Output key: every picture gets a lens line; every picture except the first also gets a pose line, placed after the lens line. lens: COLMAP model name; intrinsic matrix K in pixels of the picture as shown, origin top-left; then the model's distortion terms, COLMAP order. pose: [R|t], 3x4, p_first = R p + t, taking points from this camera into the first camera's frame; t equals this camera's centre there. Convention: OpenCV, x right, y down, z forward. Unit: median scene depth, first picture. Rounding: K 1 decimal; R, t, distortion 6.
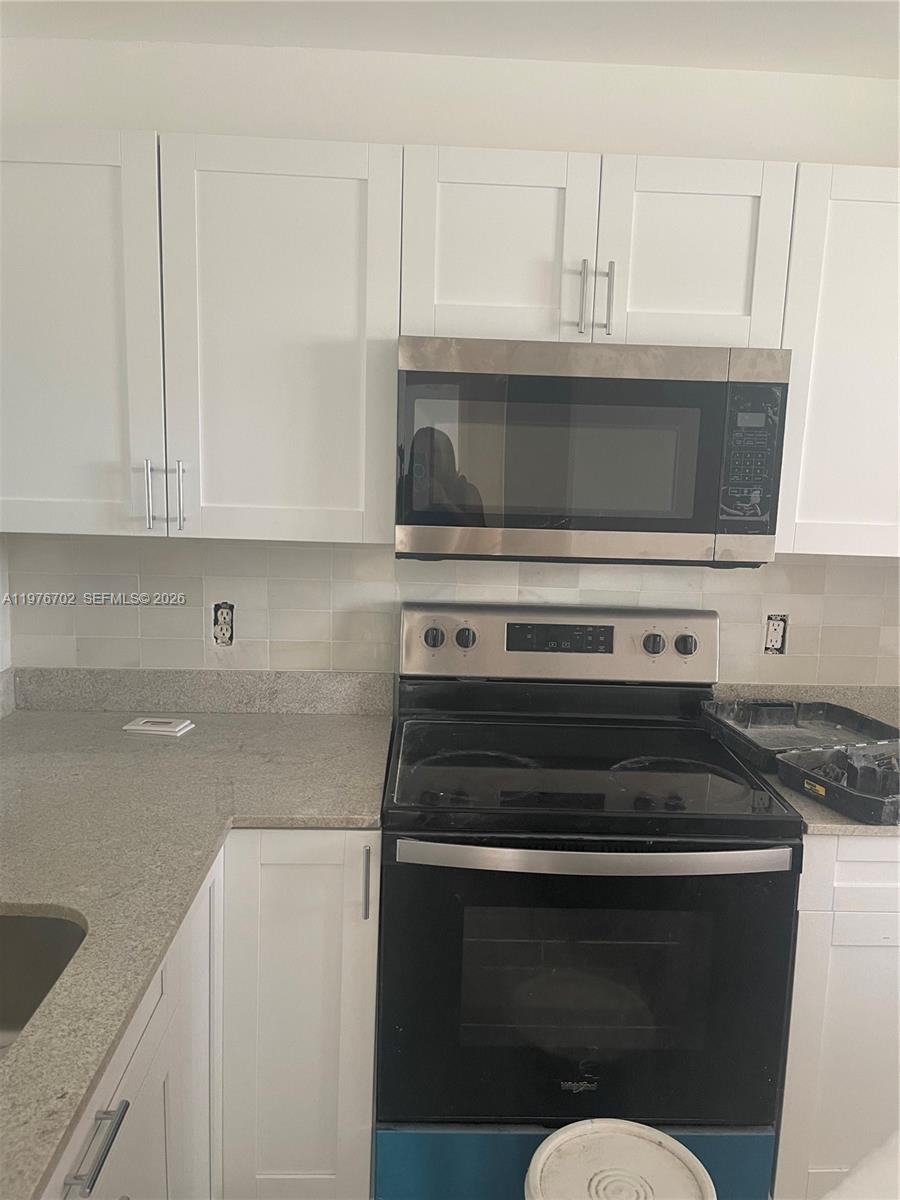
lens RADIAL K [[912.4, 0, 448.5], [0, 912.4, 598.0], [0, 0, 1]] dist [0.081367, -0.123873]
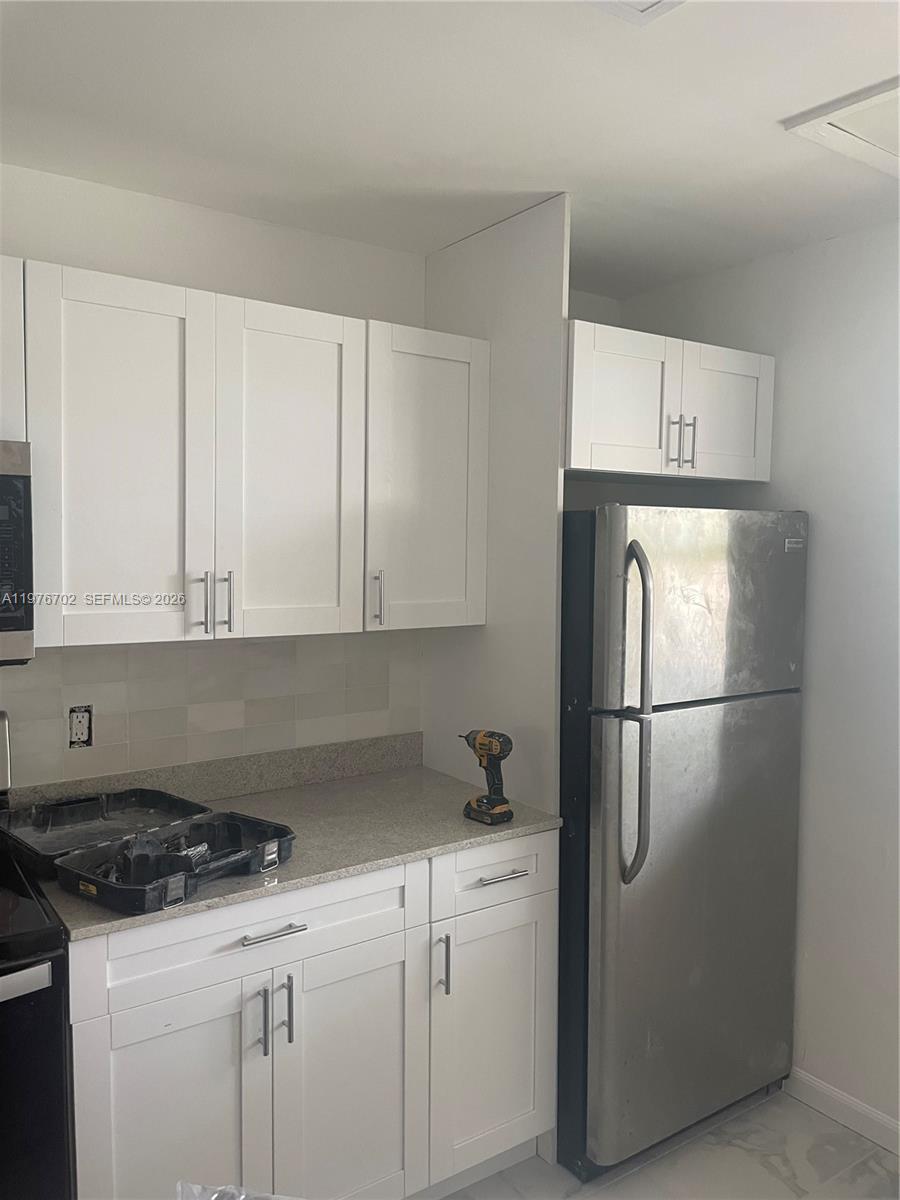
lens RADIAL K [[912.4, 0, 448.5], [0, 912.4, 598.0], [0, 0, 1]] dist [0.081367, -0.123873]
pose [[0.837237, -0.054001, 0.544167, 0.175641], [0.096035, 0.994166, -0.049100, -0.011698], [-0.538341, 0.093367, 0.837539, -0.040334]]
